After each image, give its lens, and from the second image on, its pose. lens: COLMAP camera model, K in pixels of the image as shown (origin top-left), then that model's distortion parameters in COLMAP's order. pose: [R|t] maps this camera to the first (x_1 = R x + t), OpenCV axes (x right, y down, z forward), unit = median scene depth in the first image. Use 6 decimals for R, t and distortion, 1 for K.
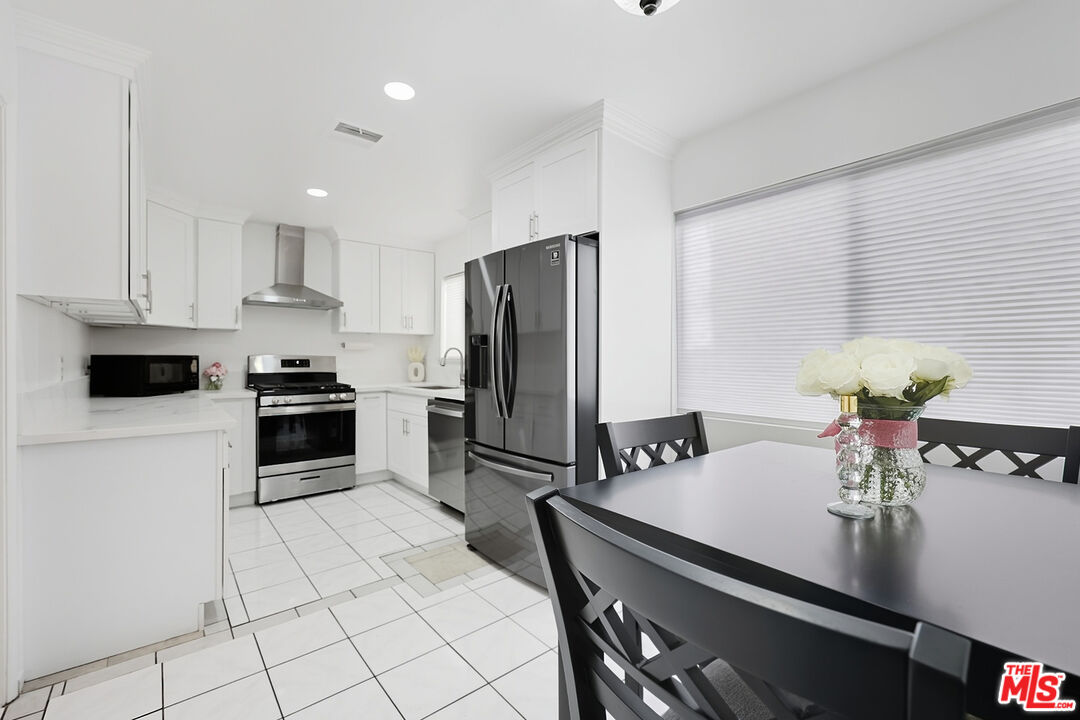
lens RADIAL K [[463.8, 0, 546.3], [0, 463.8, 359.9], [0, 0, 1]] dist [0.000912, -0.001214]
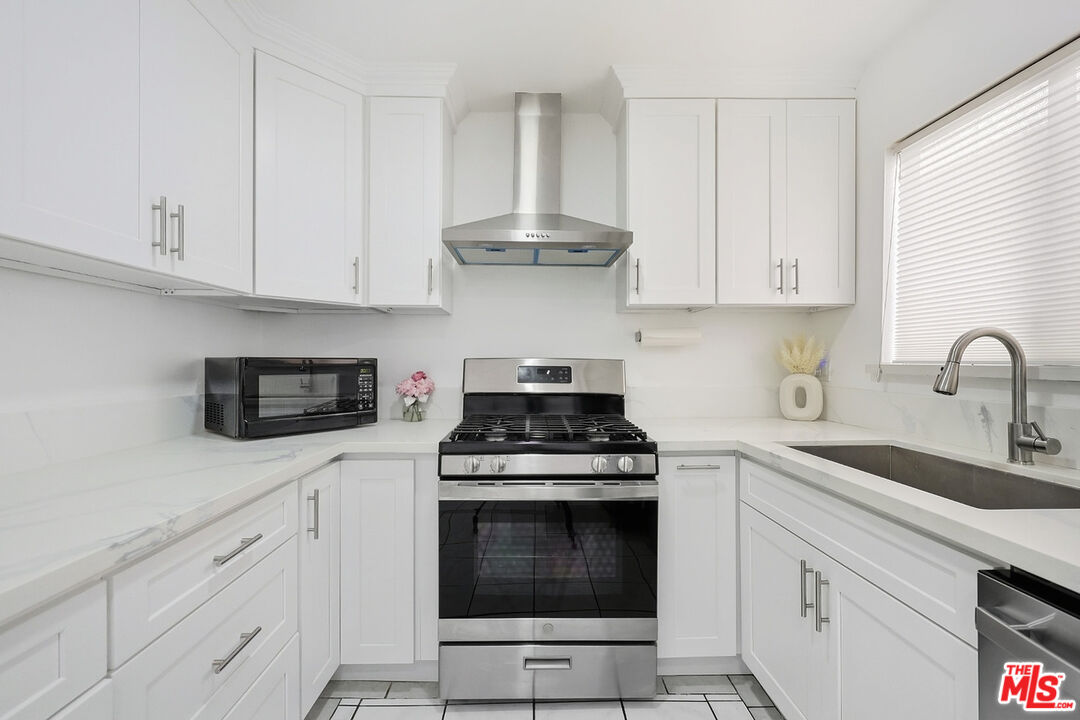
lens RADIAL K [[463.8, 0, 542.6], [0, 463.8, 356.7], [0, 0, 1]] dist [0.000912, -0.001214]
pose [[0.784756, -0.005140, -0.619784, -0.241057], [-0.003840, 0.999906, -0.013155, -0.004757], [0.619793, 0.012703, 0.784662, 0.620870]]
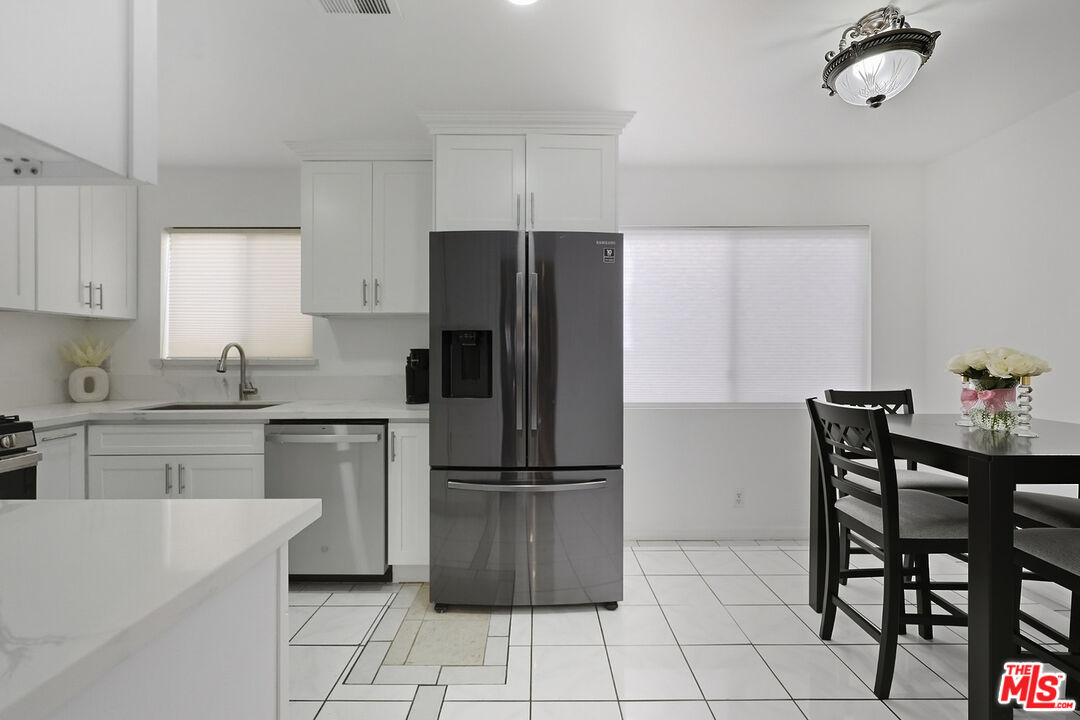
lens RADIAL K [[463.8, 0, 536.4], [0, 463.8, 357.7], [0, 0, 1]] dist [0.000912, -0.001214]
pose [[0.633684, -0.003366, 0.773585, -0.441427], [0.005574, 0.999984, -0.000215, -0.003447], [-0.773572, 0.004448, 0.633693, 0.269181]]
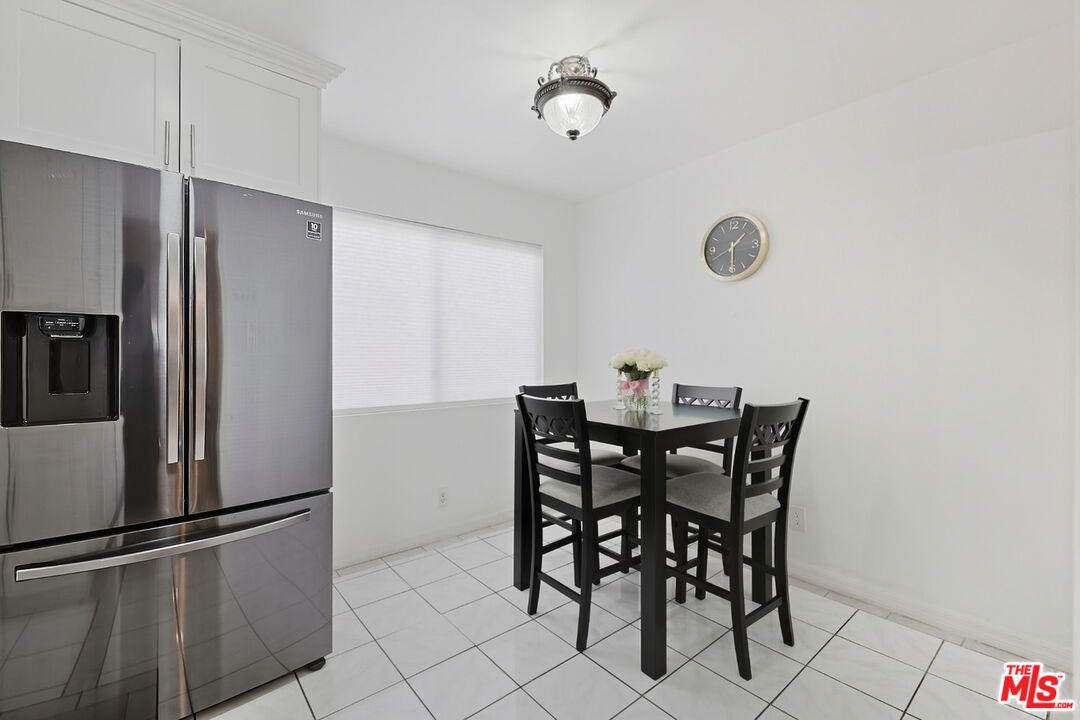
lens RADIAL K [[463.8, 0, 544.2], [0, 463.8, 355.3], [0, 0, 1]] dist [0.000912, -0.001214]
pose [[-0.003570, 0.003001, 0.999989, -0.407943], [0.010201, 0.999944, -0.002964, -0.001654], [-0.999942, 0.010190, -0.003600, 0.328984]]
